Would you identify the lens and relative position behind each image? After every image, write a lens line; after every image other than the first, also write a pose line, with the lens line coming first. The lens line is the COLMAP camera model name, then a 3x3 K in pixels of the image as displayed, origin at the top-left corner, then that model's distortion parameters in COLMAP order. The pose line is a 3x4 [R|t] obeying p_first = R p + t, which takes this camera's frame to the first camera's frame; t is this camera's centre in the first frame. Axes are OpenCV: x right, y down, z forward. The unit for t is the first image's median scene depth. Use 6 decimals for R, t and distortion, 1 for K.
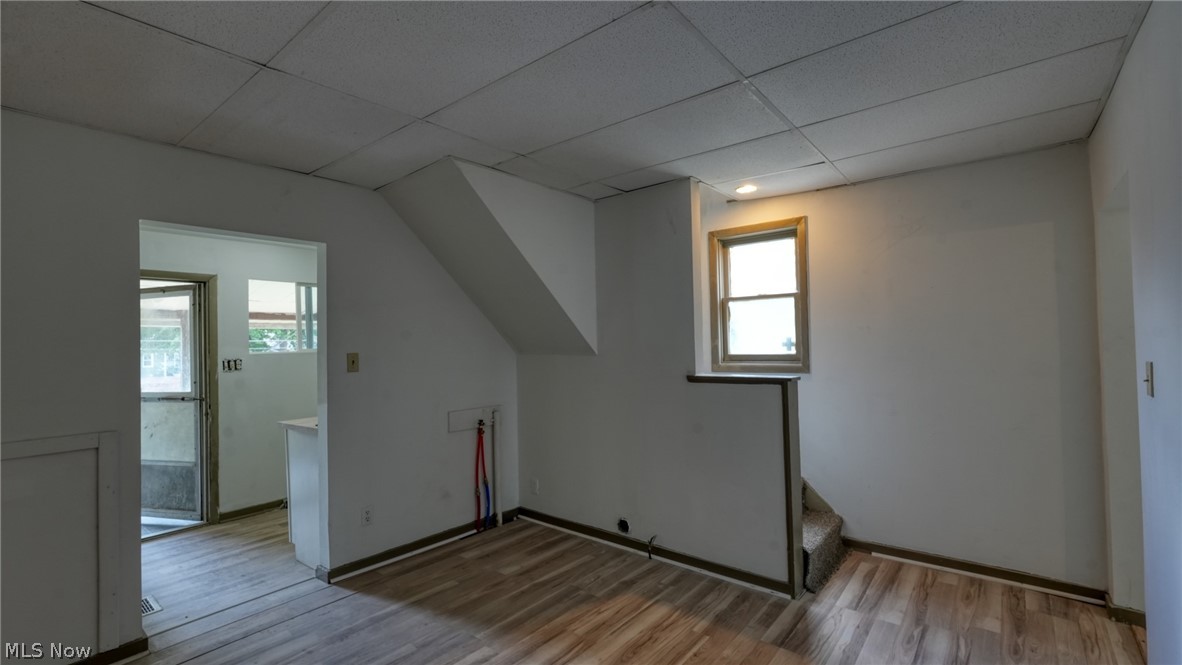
lens RADIAL K [[520.6, 0, 590.7], [0, 520.6, 334.7], [0, 0, 1]] dist [0.000061, -0.000098]
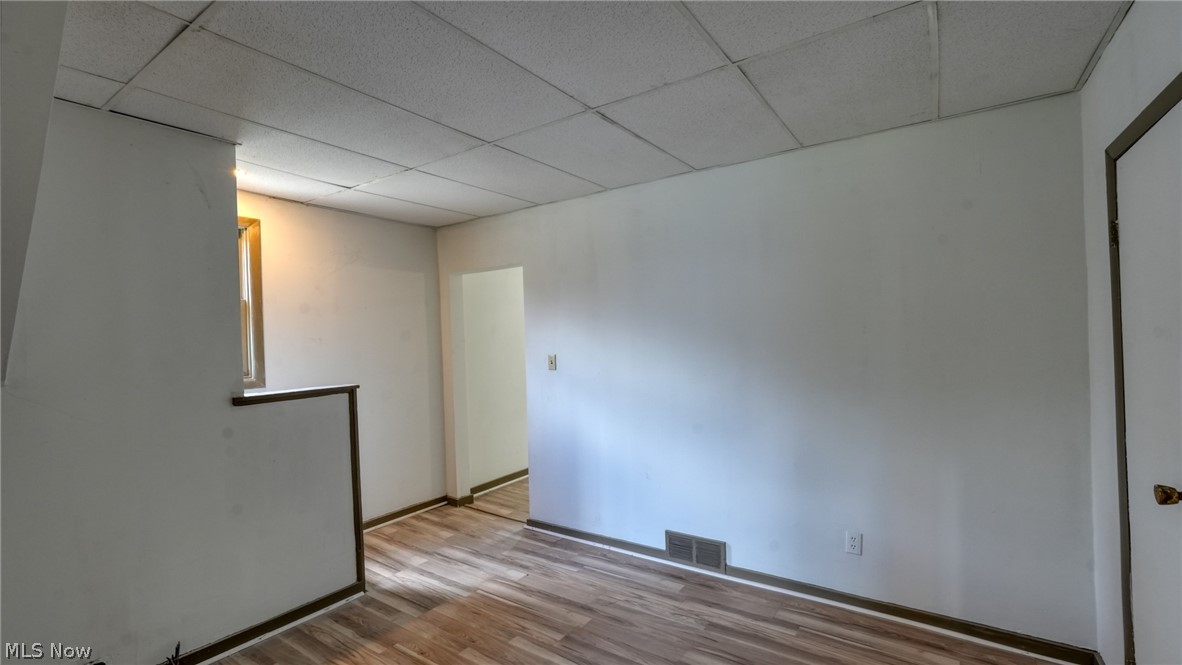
lens RADIAL K [[520.6, 0, 590.7], [0, 520.6, 334.7], [0, 0, 1]] dist [0.000061, -0.000098]
pose [[-0.075326, 0.024140, 0.996867, -0.731458], [0.017781, 0.999580, -0.022862, 0.014262], [-0.997000, 0.016003, -0.075724, 0.625556]]
